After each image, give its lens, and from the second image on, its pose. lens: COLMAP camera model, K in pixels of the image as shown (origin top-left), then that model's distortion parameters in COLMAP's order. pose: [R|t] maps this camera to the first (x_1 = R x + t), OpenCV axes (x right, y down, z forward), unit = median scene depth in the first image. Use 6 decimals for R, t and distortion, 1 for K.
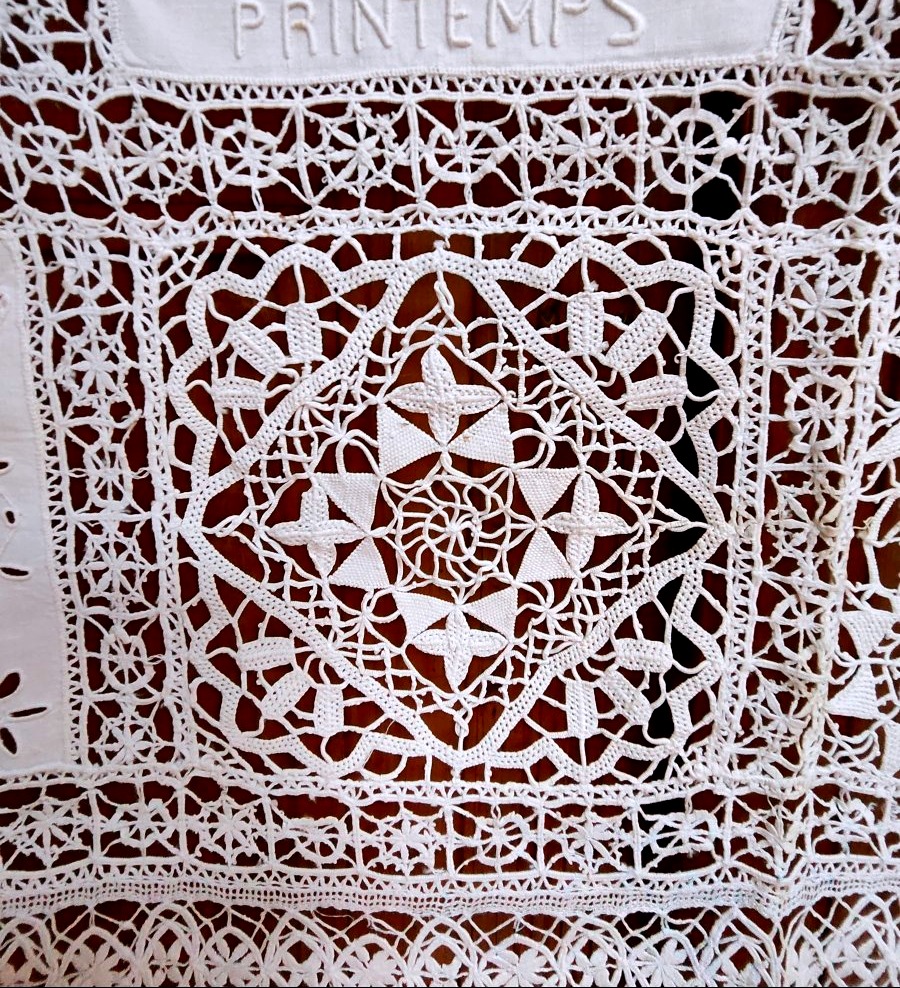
lens RADIAL K [[475.1, 0, 427.7], [0, 475.1, 415.5], [0, 0, 1]] dist [-0.000967, 0.003252]
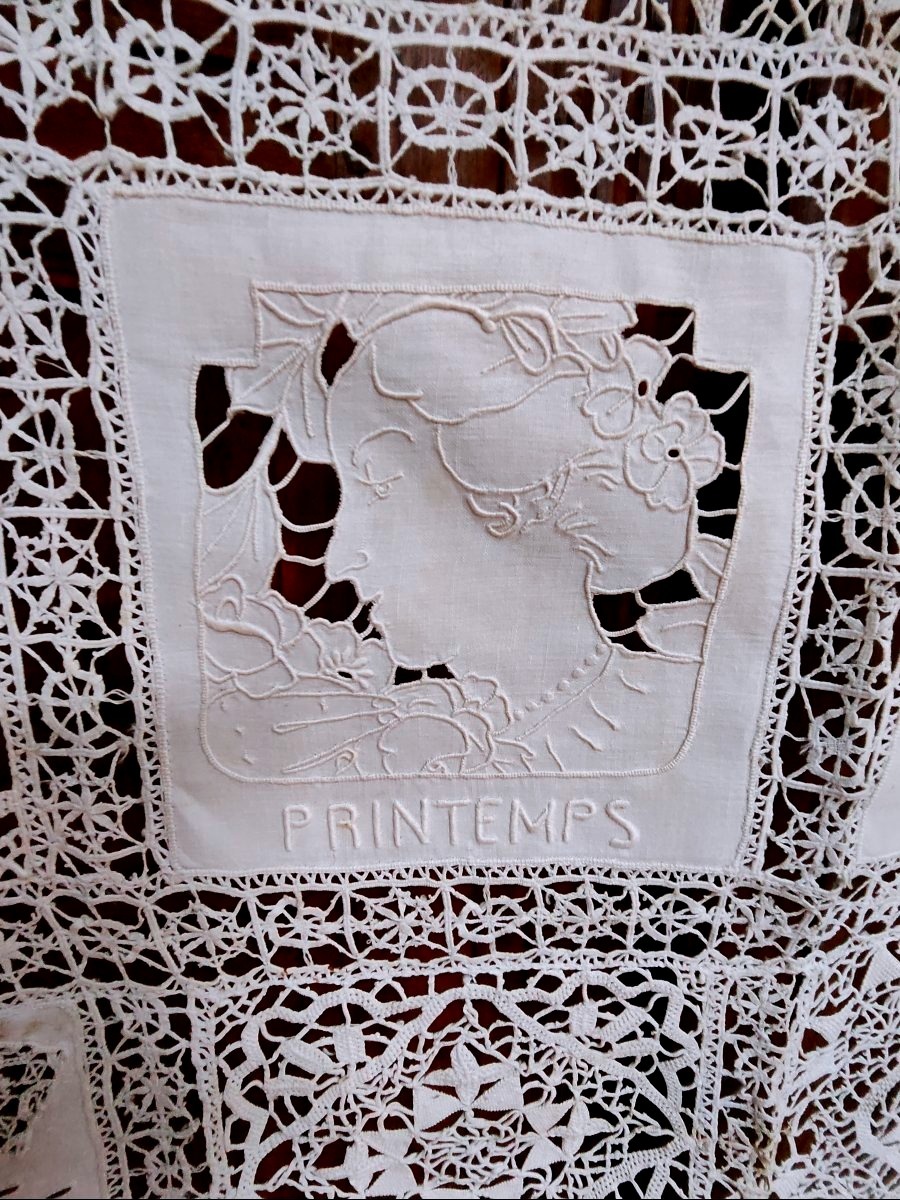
lens RADIAL K [[410.6, 0, 420.7], [0, 410.6, 593.3], [0, 0, 1]] dist [-0.004166, 0.002368]
pose [[0.994019, -0.022073, 0.106957, -0.167017], [0.018390, 0.999207, 0.035302, -1.270005], [-0.107652, -0.033124, 0.993637, 0.032879]]
